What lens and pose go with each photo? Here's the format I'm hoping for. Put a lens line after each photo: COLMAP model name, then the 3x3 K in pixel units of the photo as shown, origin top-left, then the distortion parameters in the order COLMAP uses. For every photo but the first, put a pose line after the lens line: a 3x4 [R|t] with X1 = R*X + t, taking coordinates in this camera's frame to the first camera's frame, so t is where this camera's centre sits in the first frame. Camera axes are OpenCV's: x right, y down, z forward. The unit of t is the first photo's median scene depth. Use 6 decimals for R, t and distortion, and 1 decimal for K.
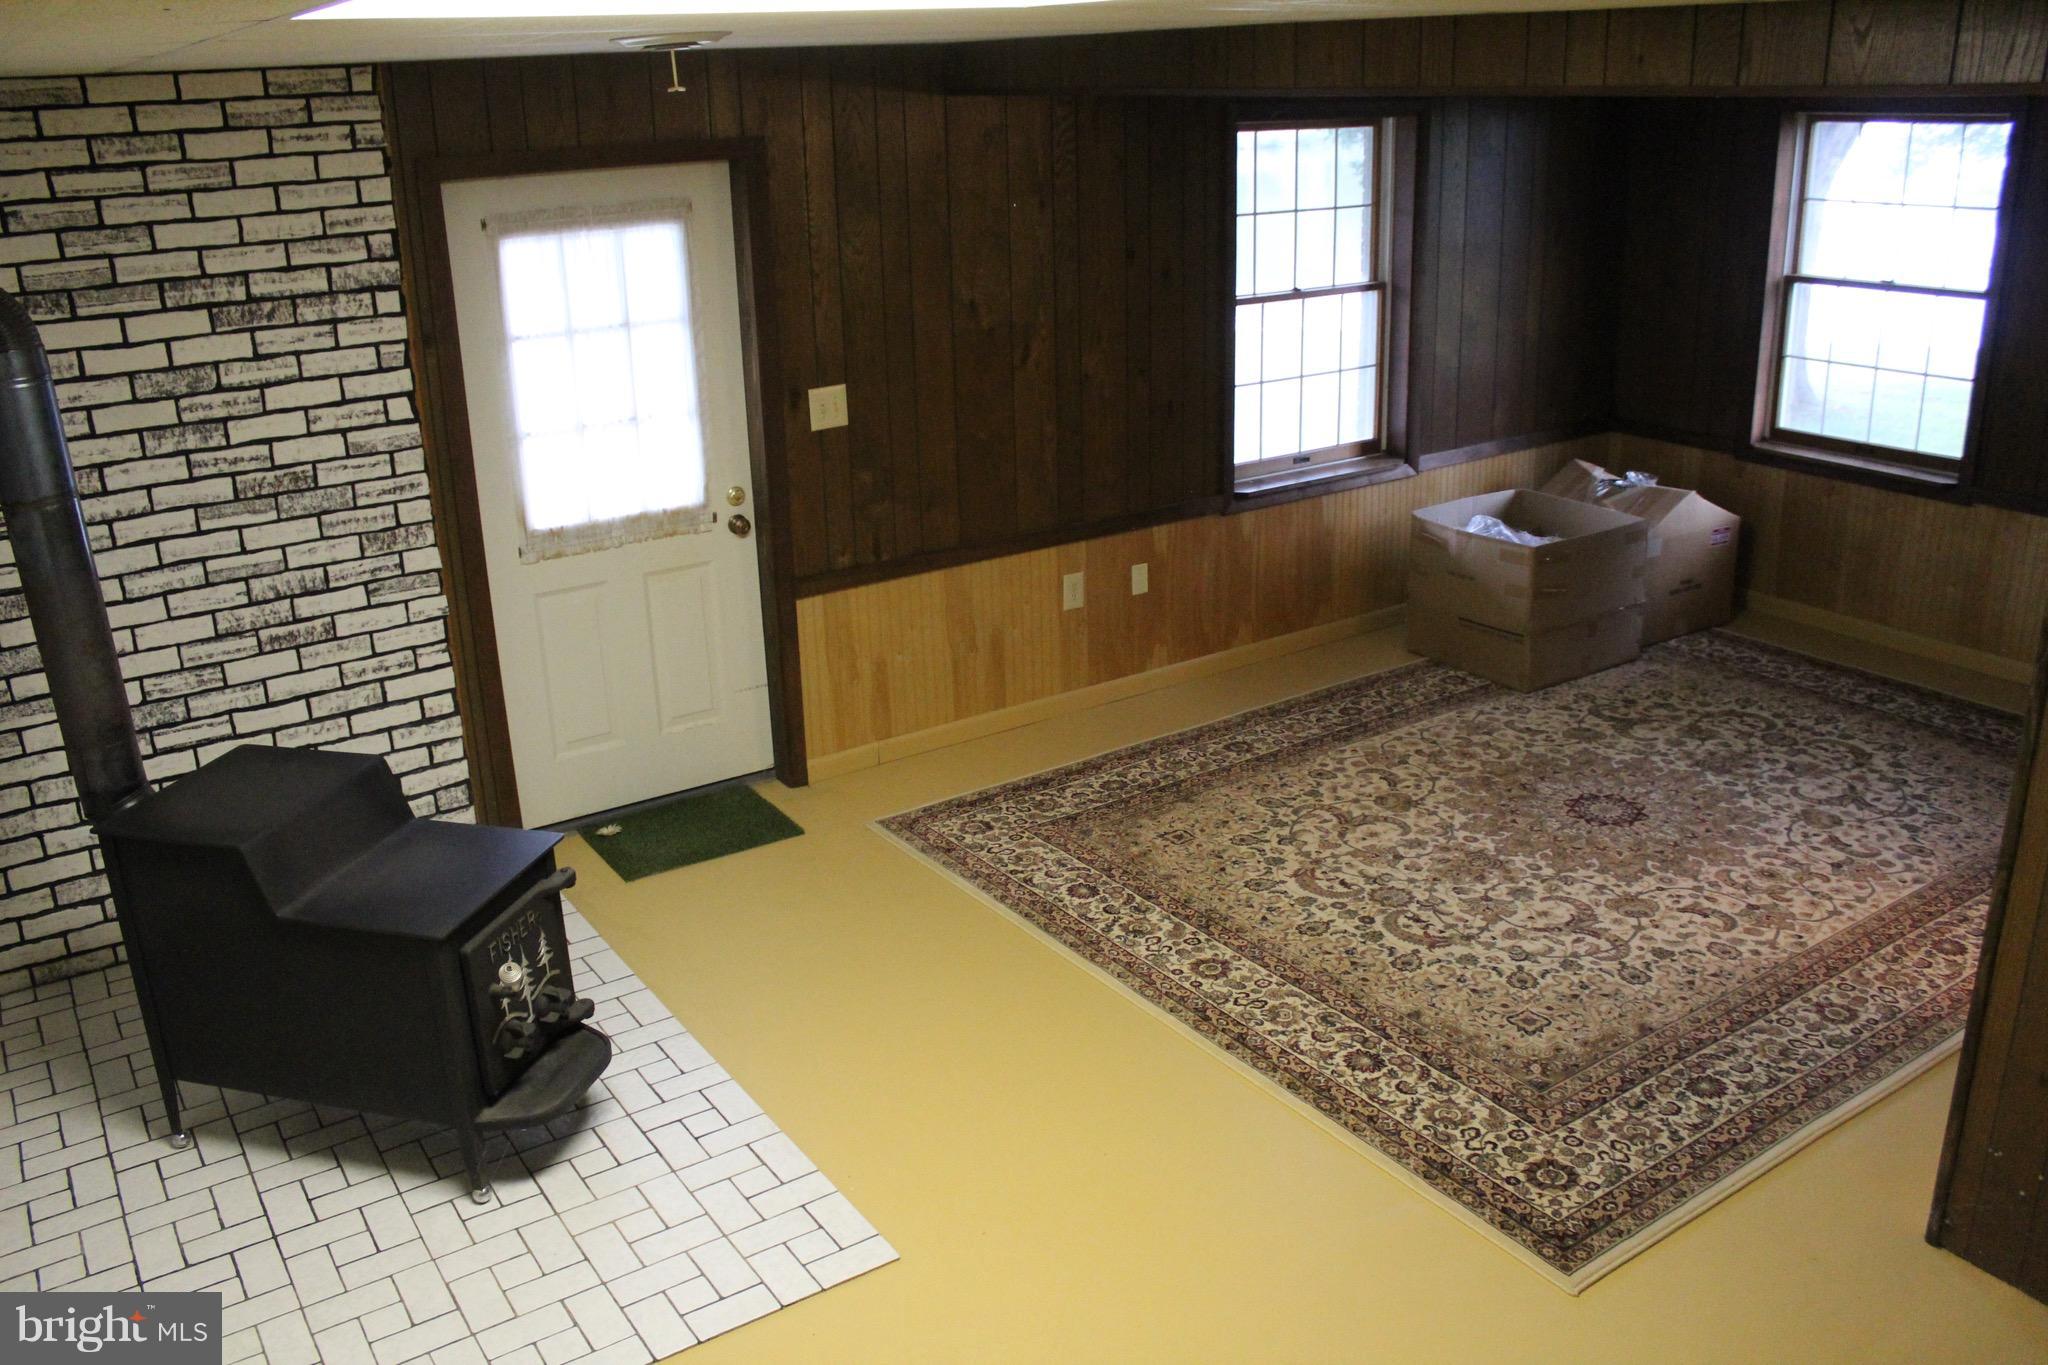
lens RADIAL K [[1707.8, 0, 1015.8], [0, 1707.8, 655.0], [0, 0, 1]] dist [-0.166524, 0.151209]
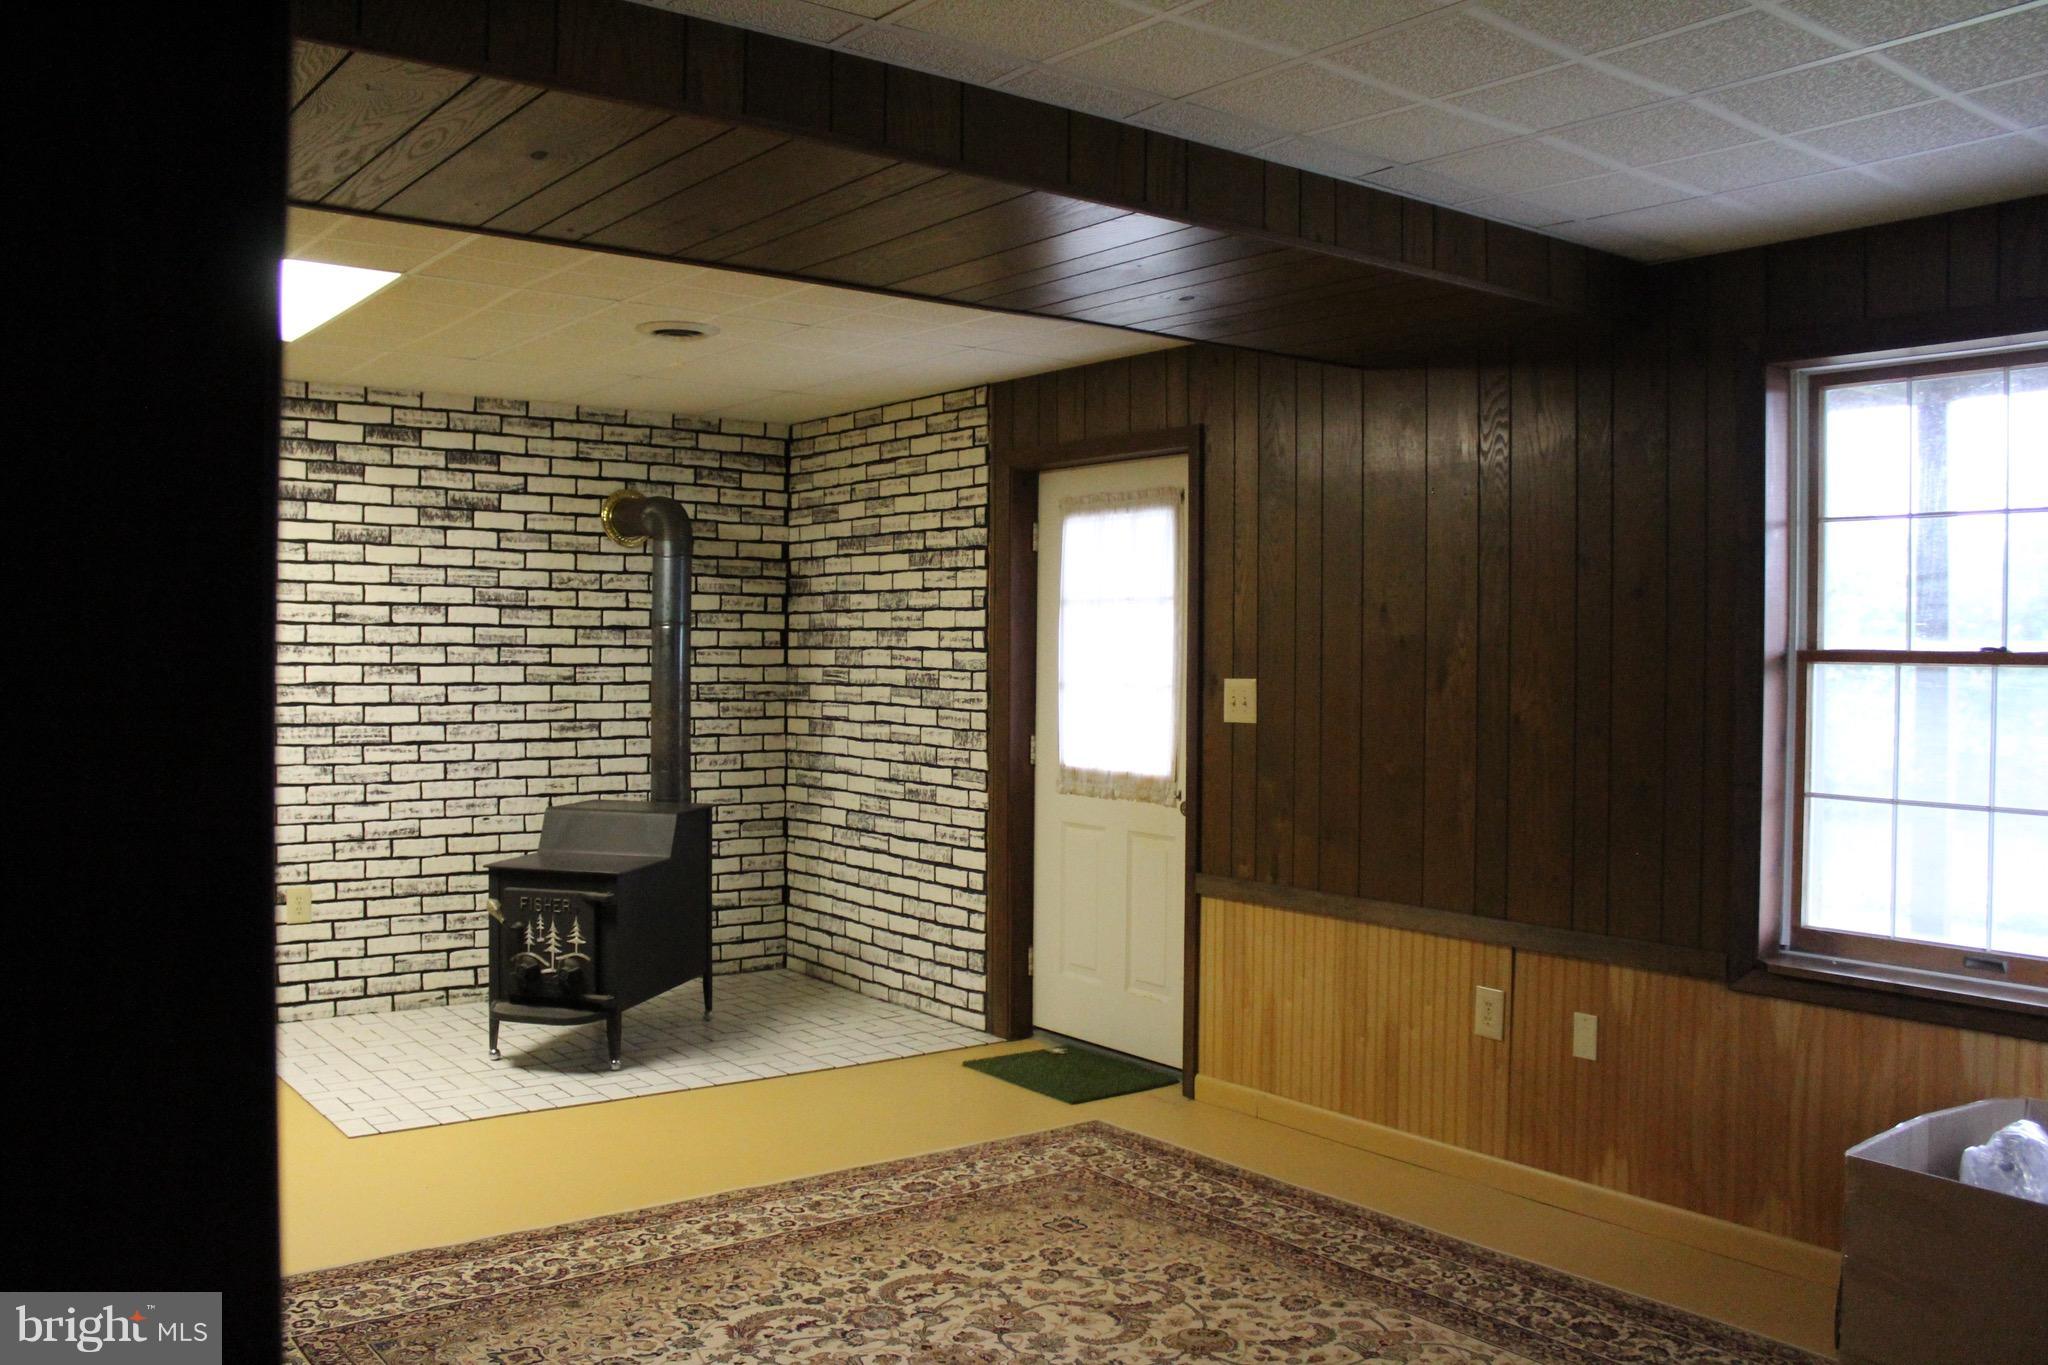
lens RADIAL K [[1707.8, 0, 1015.8], [0, 1707.8, 655.0], [0, 0, 1]] dist [-0.166524, 0.151209]
pose [[0.066294, 0.035195, -0.997179, 0.978418], [-0.334734, 0.942248, 0.011002, -0.162866], [0.939978, 0.333060, 0.074246, 0.945903]]
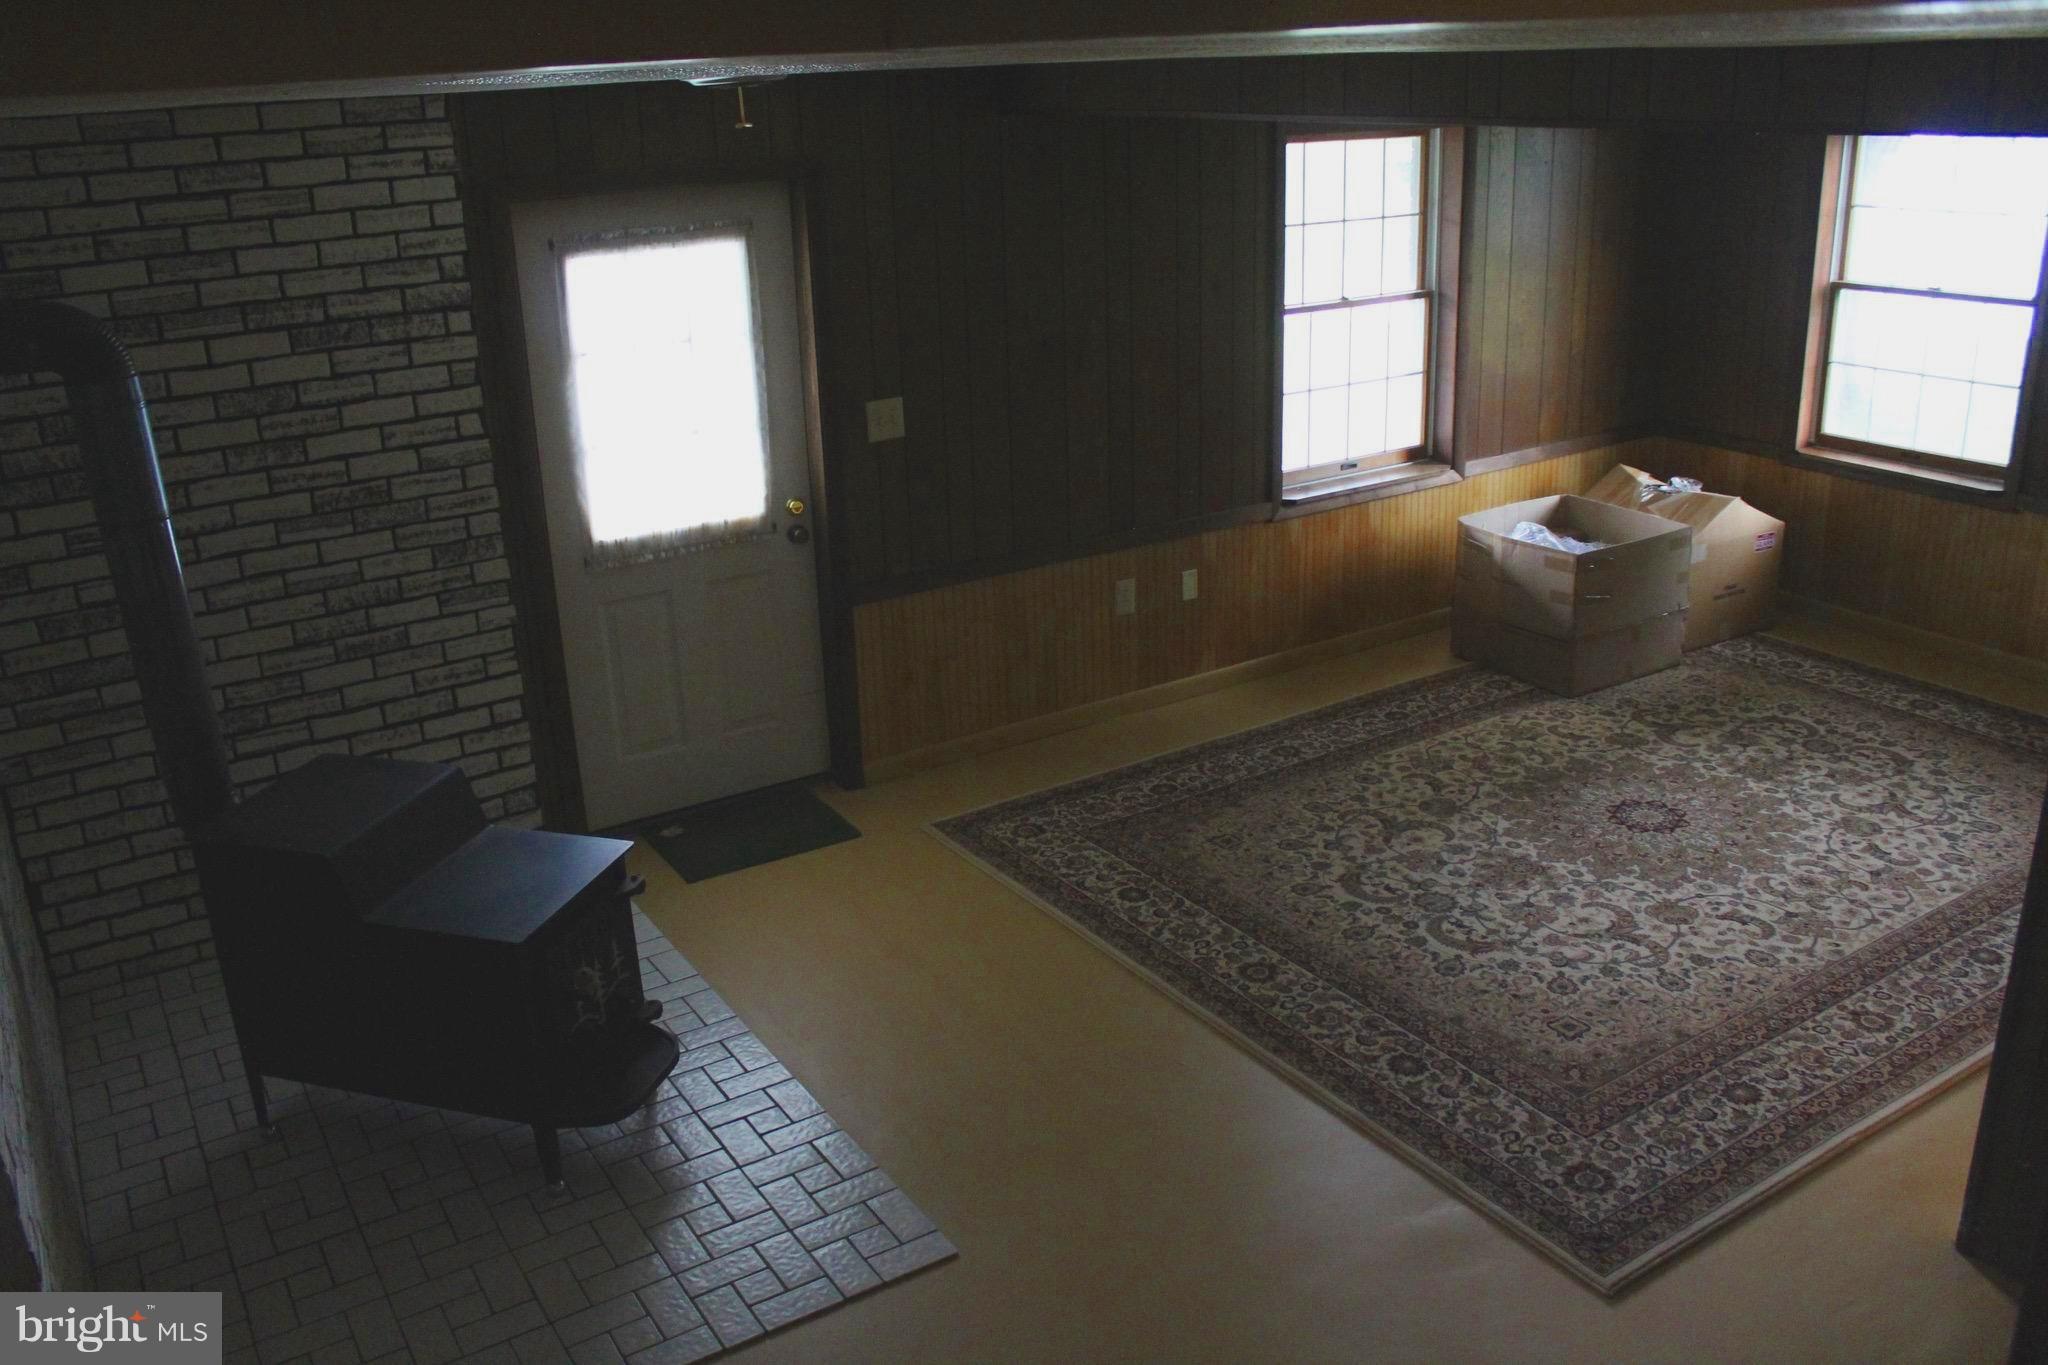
lens RADIAL K [[1707.8, 0, 1015.8], [0, 1707.8, 655.0], [0, 0, 1]] dist [-0.166524, 0.151209]
pose [[0.999639, 0.002533, -0.026762, -0.004685], [-0.002308, 0.999962, 0.008432, -0.015060], [0.026782, -0.008367, 0.999606, -0.026936]]
